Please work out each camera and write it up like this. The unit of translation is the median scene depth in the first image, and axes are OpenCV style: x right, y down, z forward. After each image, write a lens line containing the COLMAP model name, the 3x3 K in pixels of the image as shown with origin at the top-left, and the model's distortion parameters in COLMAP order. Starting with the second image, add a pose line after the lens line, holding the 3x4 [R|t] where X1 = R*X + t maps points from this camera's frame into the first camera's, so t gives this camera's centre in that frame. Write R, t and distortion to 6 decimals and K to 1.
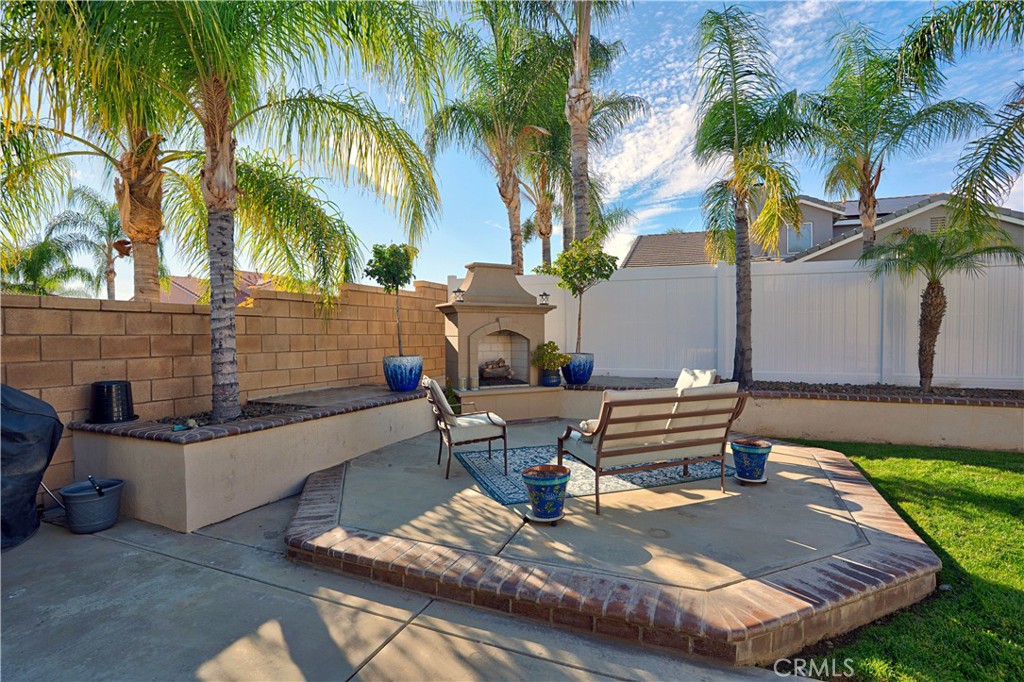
lens RADIAL K [[503.9, 0, 508.3], [0, 503.9, 343.3], [0, 0, 1]] dist [-0.081741, 0.038782]
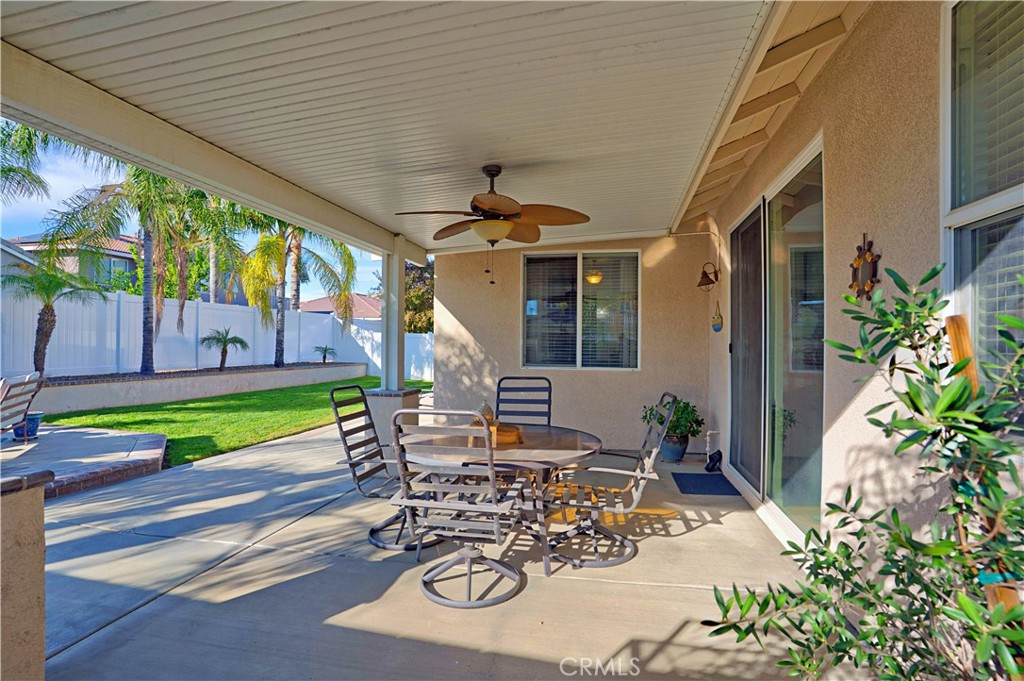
lens RADIAL K [[503.9, 0, 508.3], [0, 503.9, 342.8], [0, 0, 1]] dist [-0.081741, 0.038782]
pose [[-0.173788, 0.003578, 0.984777, -0.810111], [0.004162, 0.999987, -0.002899, -0.002314], [-0.984774, 0.003595, -0.173801, -0.128669]]
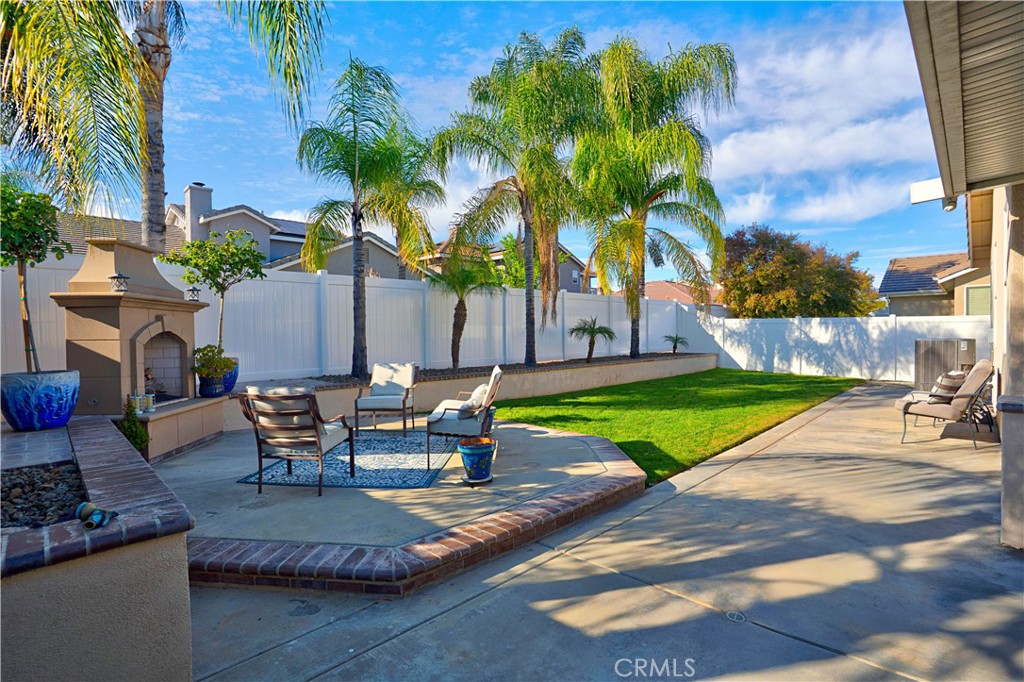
lens RADIAL K [[503.9, 0, 508.3], [0, 503.9, 343.3], [0, 0, 1]] dist [-0.081741, 0.038782]
pose [[0.372103, -0.020208, 0.927972, -0.579645], [0.023271, 0.999652, 0.012438, -0.005275], [-0.927900, 0.016967, 0.372443, 0.246487]]
